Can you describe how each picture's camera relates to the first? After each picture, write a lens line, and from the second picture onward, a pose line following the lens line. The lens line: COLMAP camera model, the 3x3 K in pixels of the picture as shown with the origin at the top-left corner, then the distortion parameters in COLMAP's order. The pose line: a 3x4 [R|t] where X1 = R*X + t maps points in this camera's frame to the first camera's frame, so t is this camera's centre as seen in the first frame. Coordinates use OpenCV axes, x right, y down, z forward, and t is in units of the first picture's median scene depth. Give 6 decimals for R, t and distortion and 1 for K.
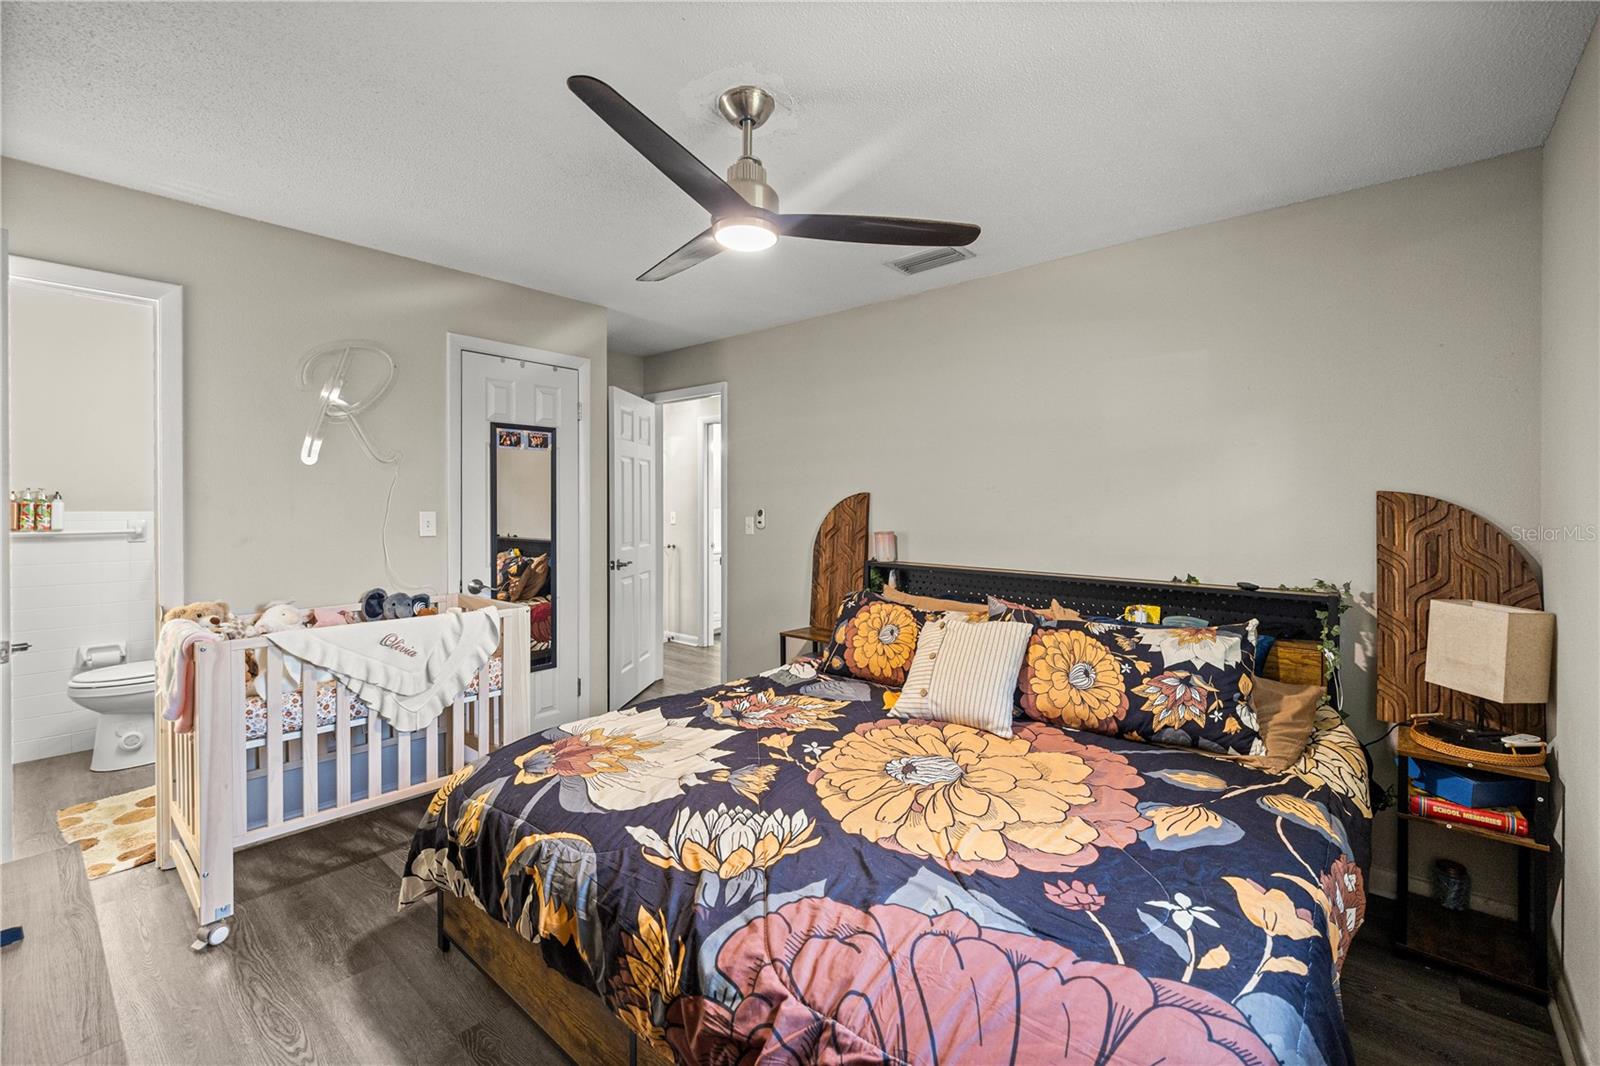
lens RADIAL K [[682.8, 0, 791.1], [0, 682.8, 509.0], [0, 0, 1]] dist [-0.000214, -0.000109]
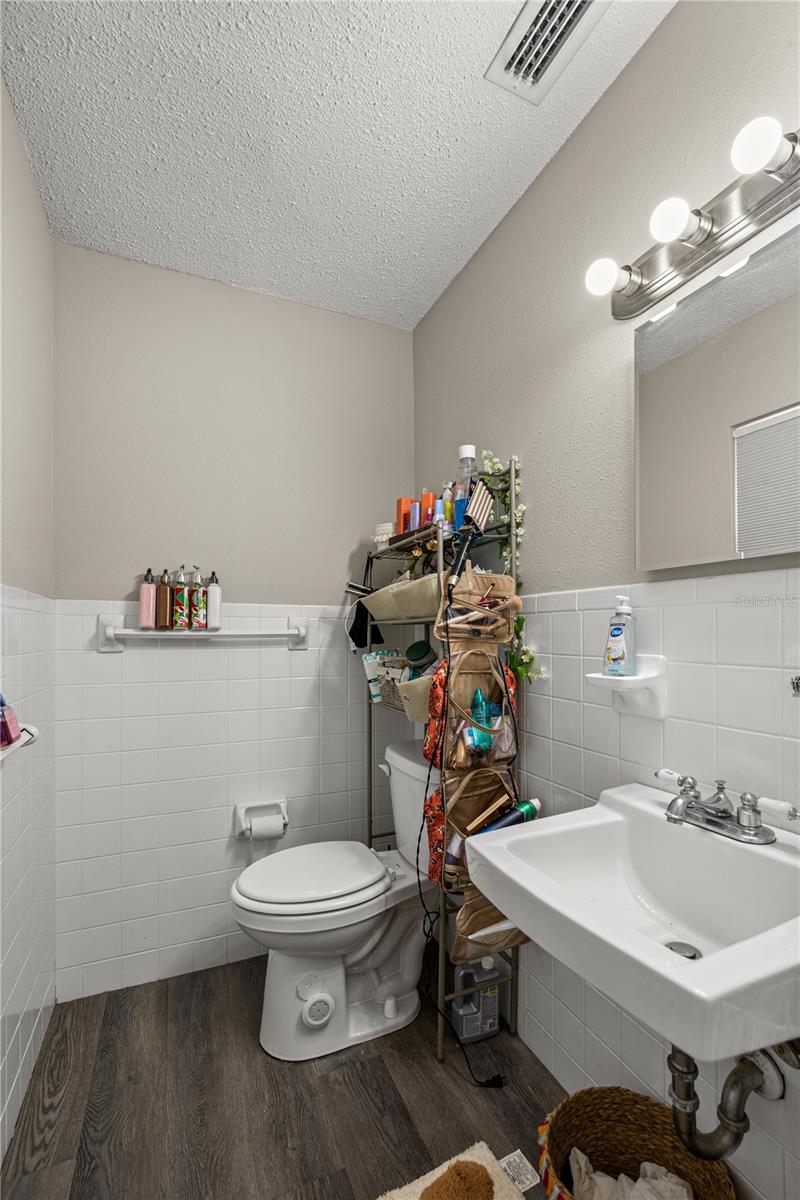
lens RADIAL K [[512.1, 0, 396.2], [0, 512.1, 631.2], [0, 0, 1]] dist [-0.000214, -0.000109]
pose [[0.904097, 0.003441, -0.427313, -0.711762], [-0.004367, 0.999990, -0.001188, 0.032604], [0.427304, 0.002940, 0.904103, 0.634182]]
